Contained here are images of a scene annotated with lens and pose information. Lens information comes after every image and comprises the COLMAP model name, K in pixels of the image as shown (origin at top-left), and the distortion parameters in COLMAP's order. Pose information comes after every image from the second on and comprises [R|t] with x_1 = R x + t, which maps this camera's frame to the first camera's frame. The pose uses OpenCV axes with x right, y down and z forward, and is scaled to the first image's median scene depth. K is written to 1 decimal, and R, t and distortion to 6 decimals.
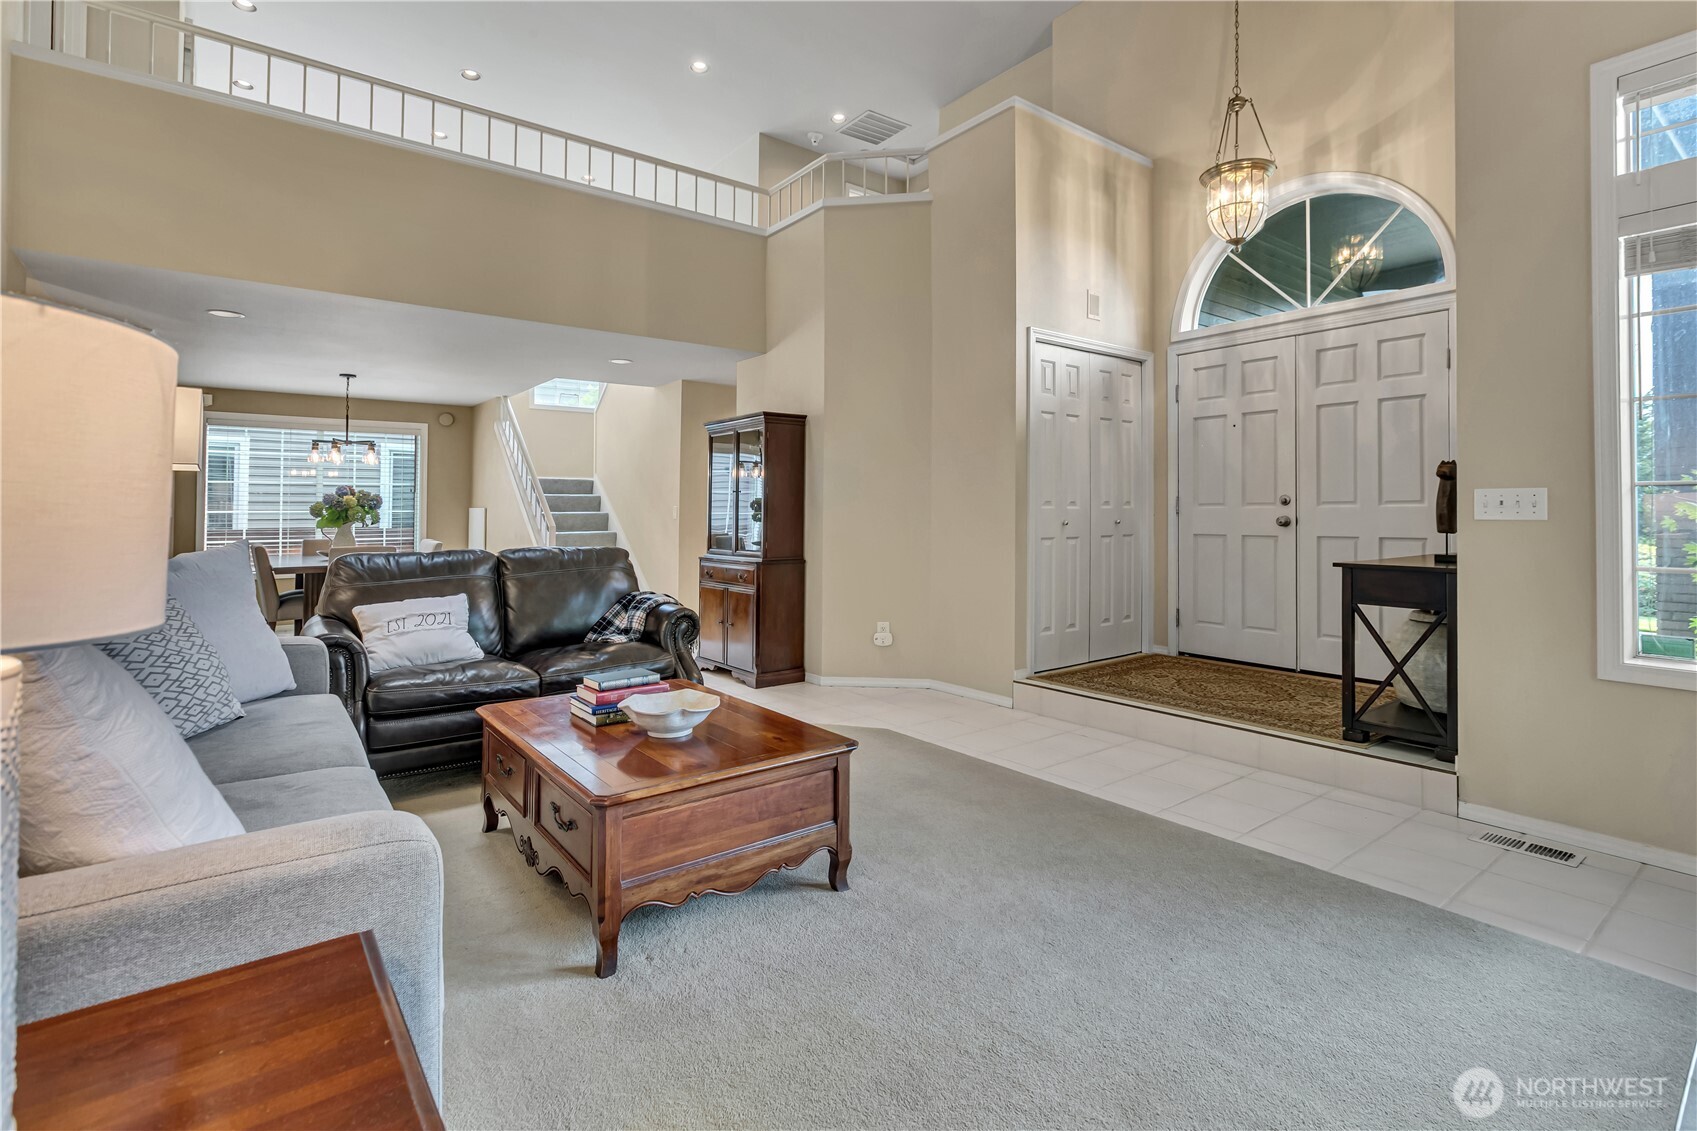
lens RADIAL K [[782.3, 0, 850.1], [0, 782.3, 536.1], [0, 0, 1]] dist [0.000751, -0.000149]
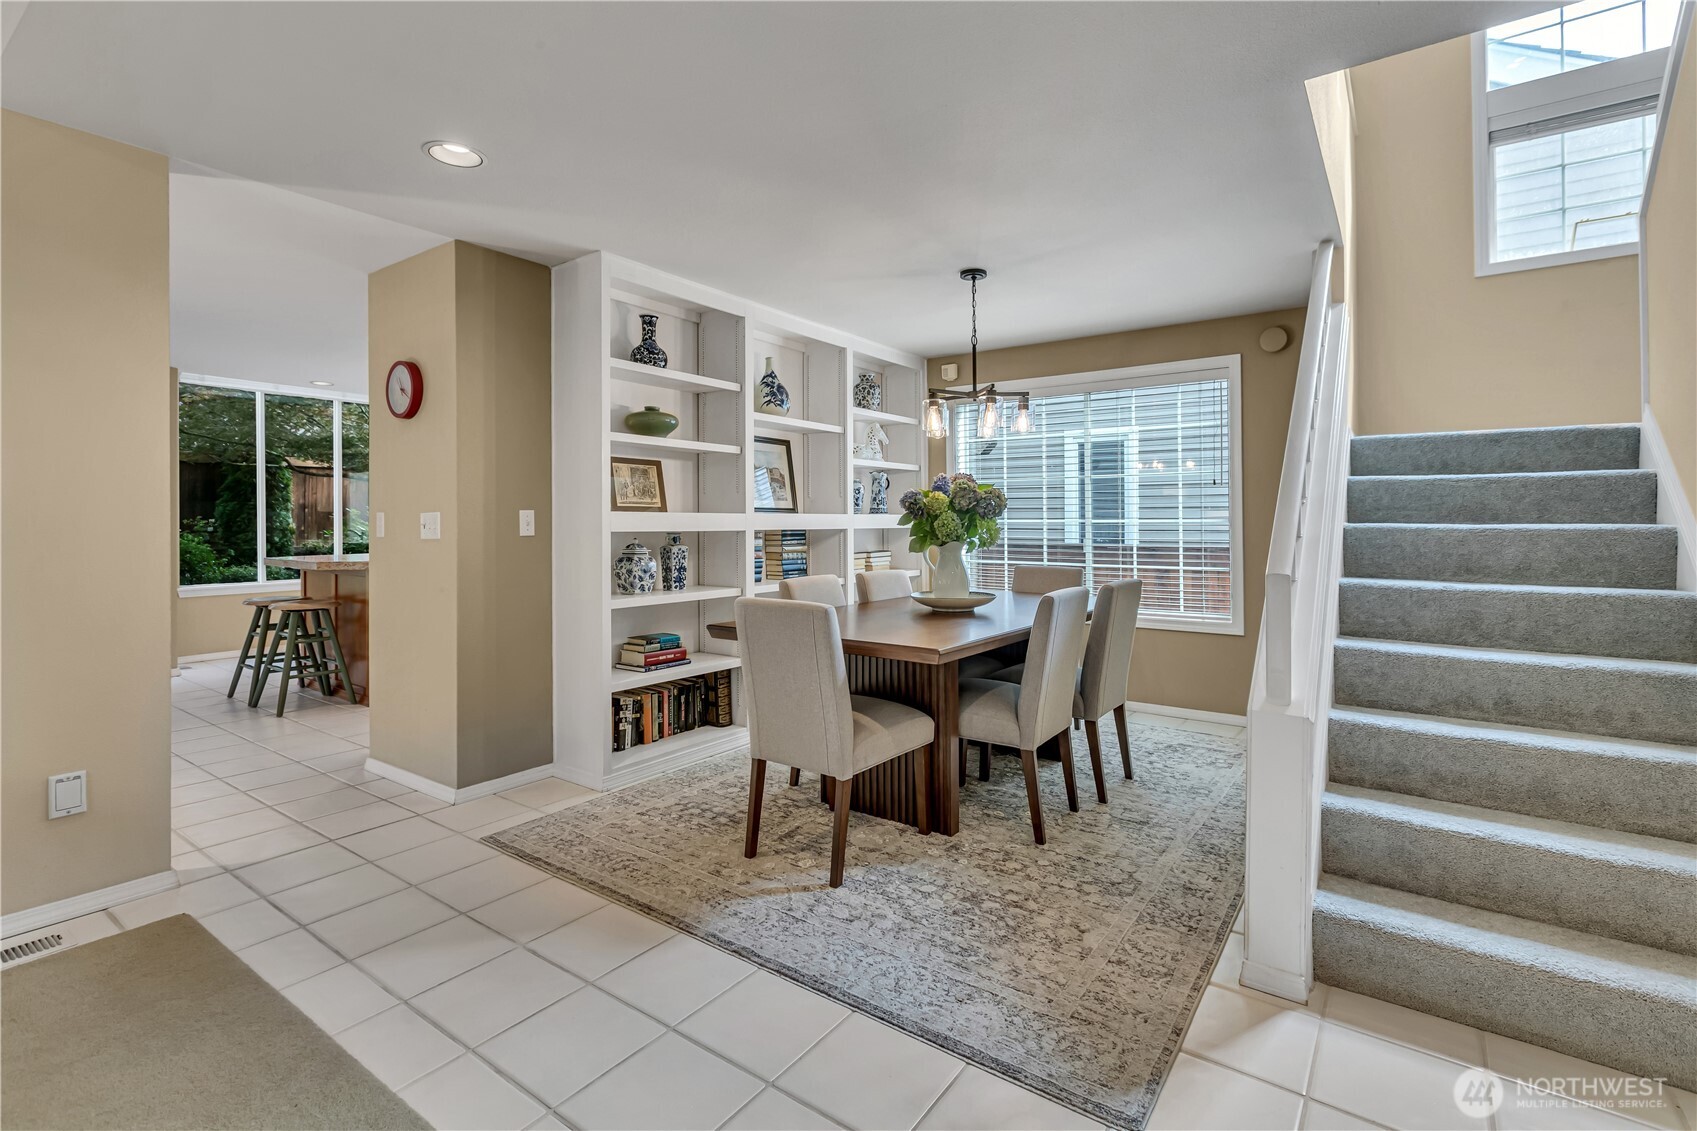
lens RADIAL K [[782.3, 0, 850.1], [0, 782.3, 536.1], [0, 0, 1]] dist [0.000751, -0.000149]
pose [[0.280400, 0.016807, -0.959736, -0.113531], [-0.025617, 0.999622, 0.010022, -0.021393], [0.959541, 0.021775, 0.280724, 0.620125]]
